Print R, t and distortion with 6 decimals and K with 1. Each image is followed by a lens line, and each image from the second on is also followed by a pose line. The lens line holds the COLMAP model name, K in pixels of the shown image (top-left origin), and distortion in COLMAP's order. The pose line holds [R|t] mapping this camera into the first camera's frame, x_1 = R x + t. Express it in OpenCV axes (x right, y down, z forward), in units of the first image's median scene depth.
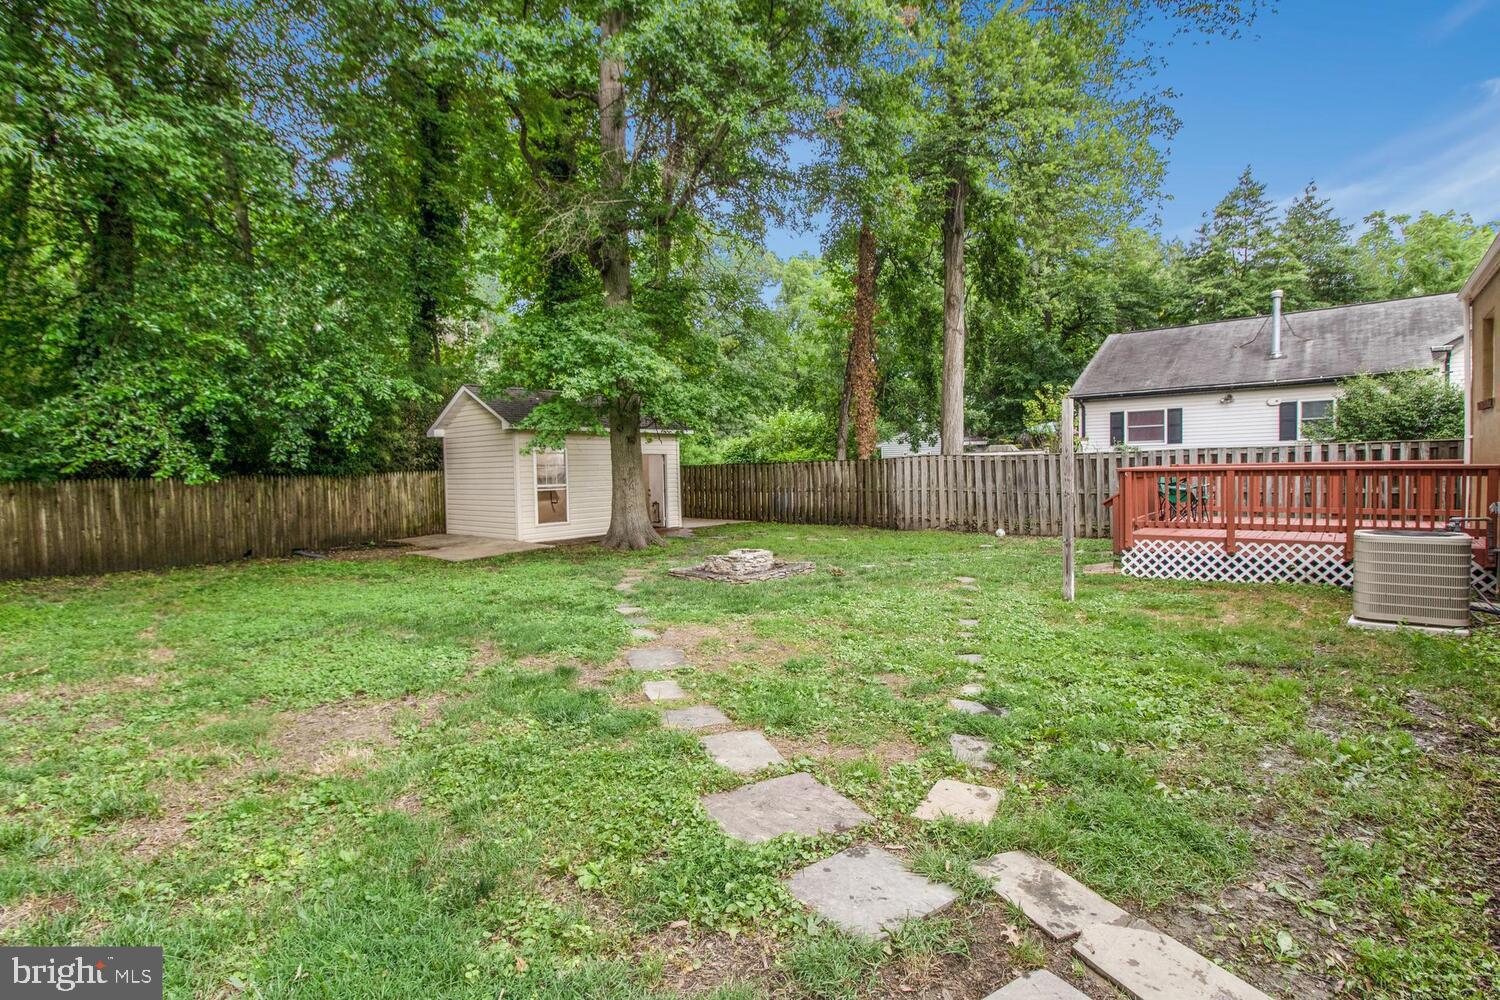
lens RADIAL K [[693.8, 0, 752.3], [0, 693.8, 489.9], [0, 0, 1]] dist [-0.001673, -0.000398]
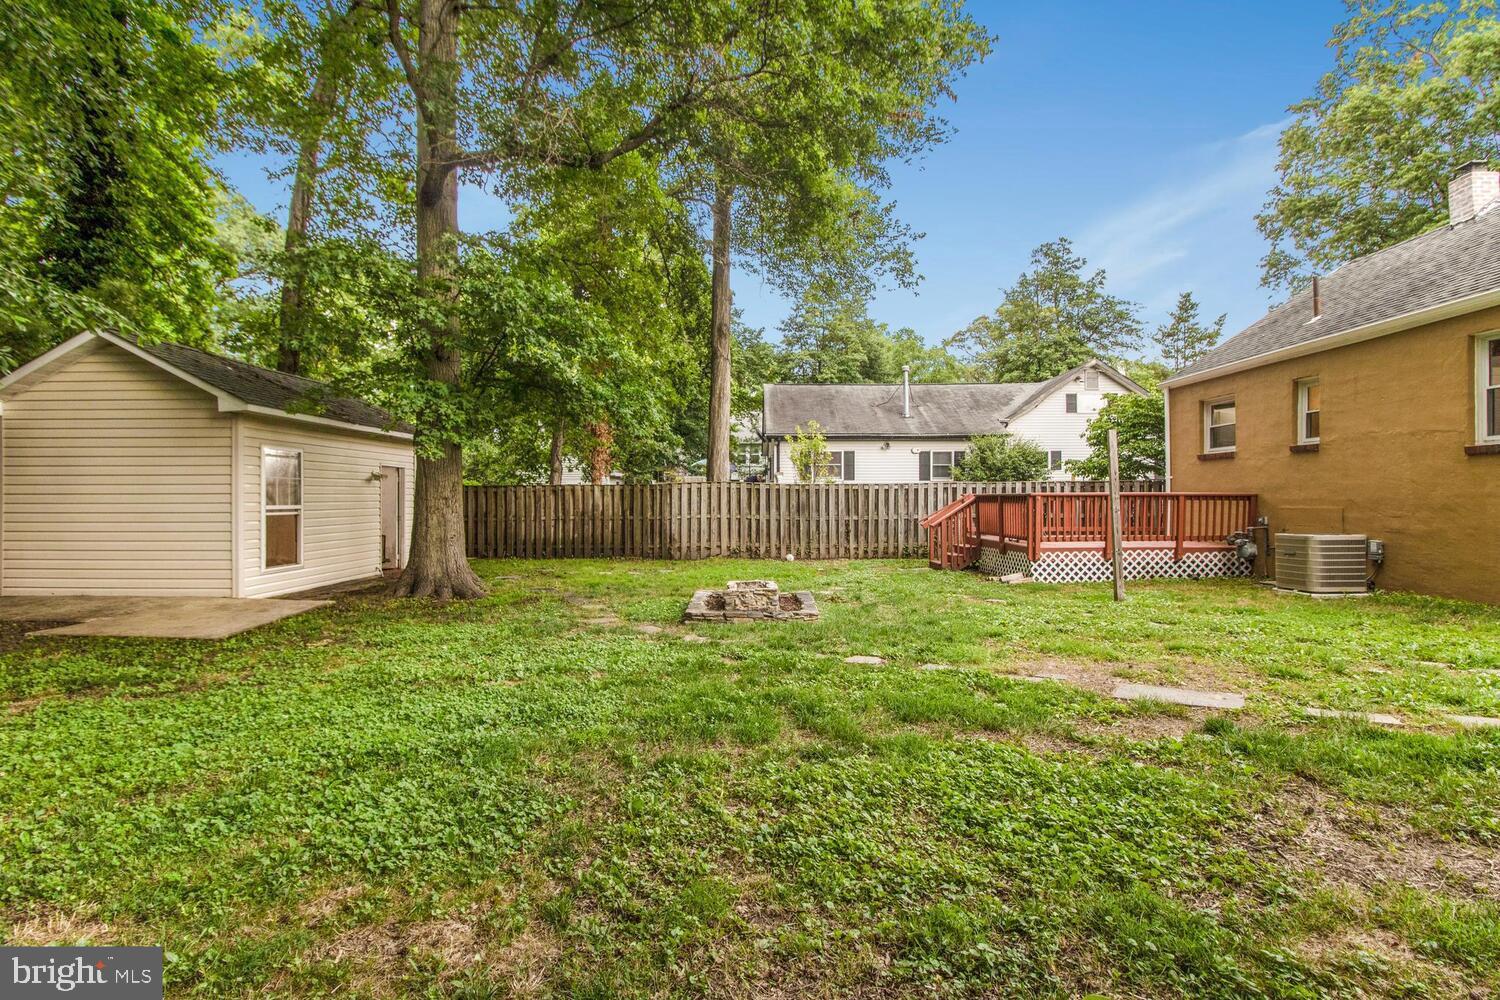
lens RADIAL K [[693.8, 0, 751.7], [0, 693.8, 503.7], [0, 0, 1]] dist [-0.001673, -0.000398]
pose [[0.761183, 0.015142, 0.648360, -0.374008], [0.006137, 0.999514, -0.030547, 0.012213], [-0.648508, 0.027231, 0.760720, 0.241313]]
